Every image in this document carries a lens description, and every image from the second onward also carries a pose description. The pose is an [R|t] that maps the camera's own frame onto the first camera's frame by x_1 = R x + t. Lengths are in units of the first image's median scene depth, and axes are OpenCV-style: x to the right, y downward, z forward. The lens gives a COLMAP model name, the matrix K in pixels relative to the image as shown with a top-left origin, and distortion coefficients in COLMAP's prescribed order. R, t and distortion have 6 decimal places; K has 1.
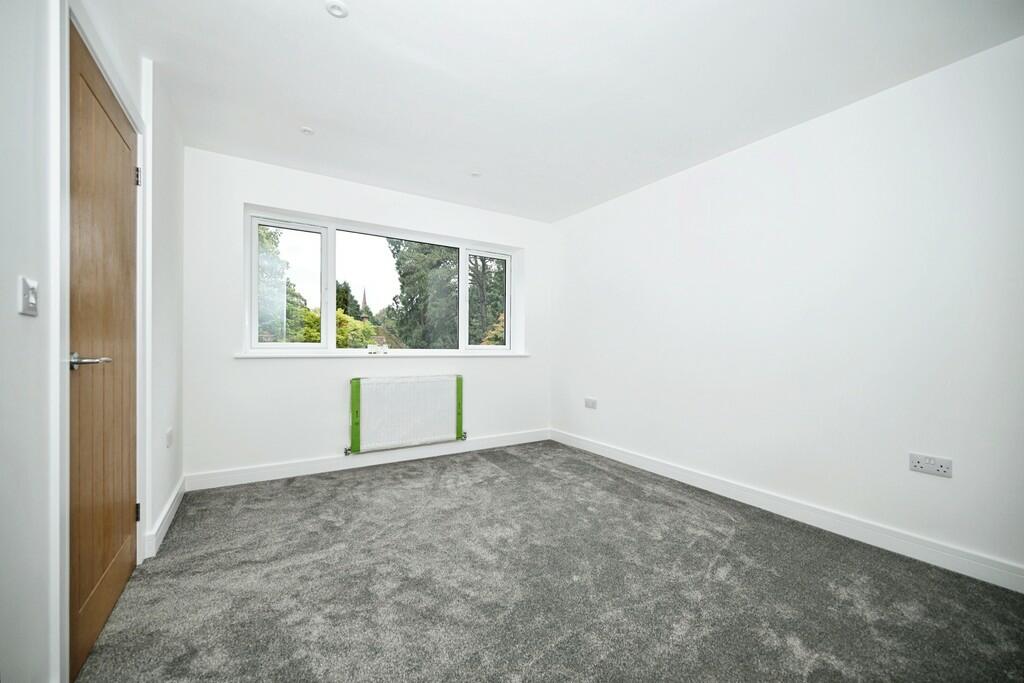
lens RADIAL K [[403.0, 0, 510.8], [0, 403.0, 333.7], [0, 0, 1]] dist [-0.001553, 0.000242]
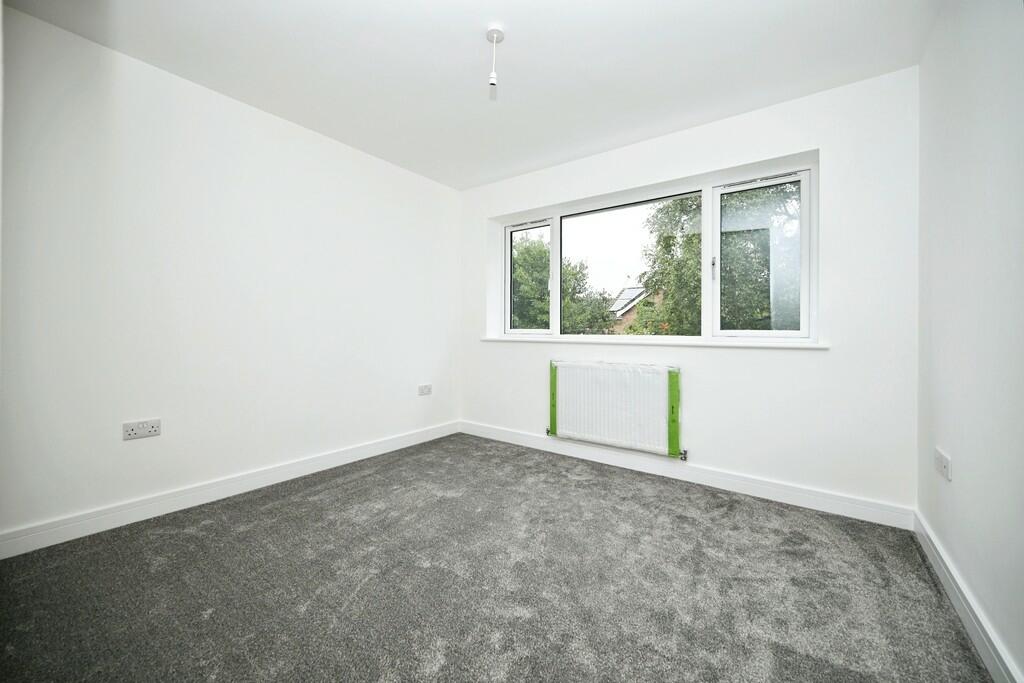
lens RADIAL K [[403.0, 0, 510.8], [0, 403.0, 333.7], [0, 0, 1]] dist [-0.001553, 0.000242]
pose [[0.351174, -0.006873, -0.936285, 0.476864], [0.016525, 0.999863, -0.001141, 0.033485], [0.936164, -0.015071, 0.351240, 0.485587]]
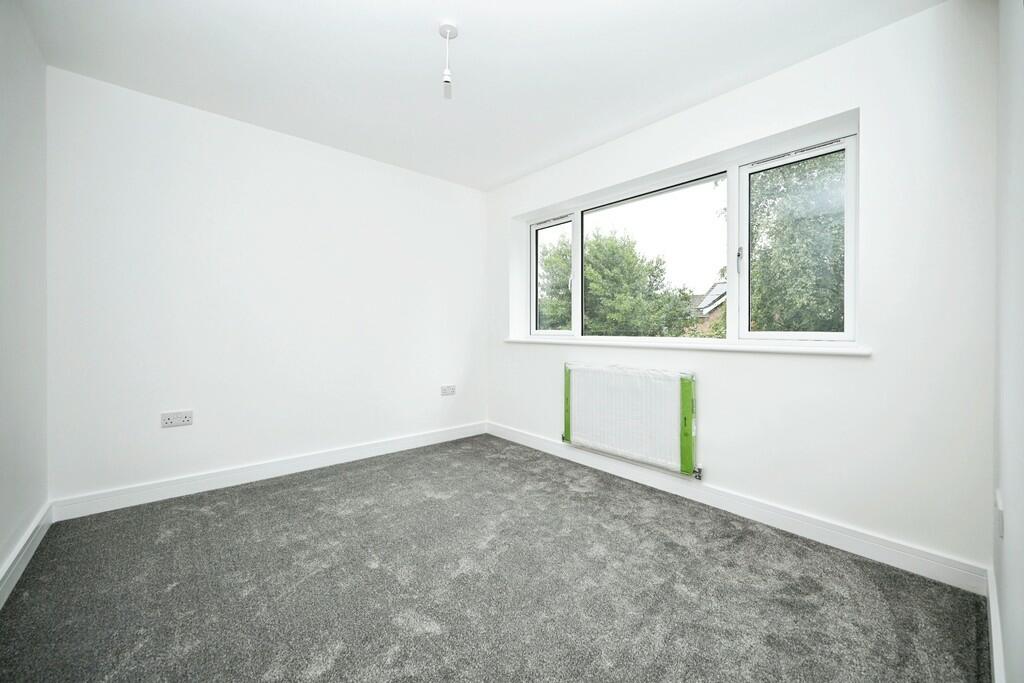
lens RADIAL K [[403.0, 0, 510.8], [0, 403.0, 333.7], [0, 0, 1]] dist [-0.001553, 0.000242]
pose [[0.145641, -0.004809, -0.989326, 0.496849], [0.017839, 0.999838, -0.002234, 0.030586], [0.989177, -0.017324, 0.145703, 0.649456]]
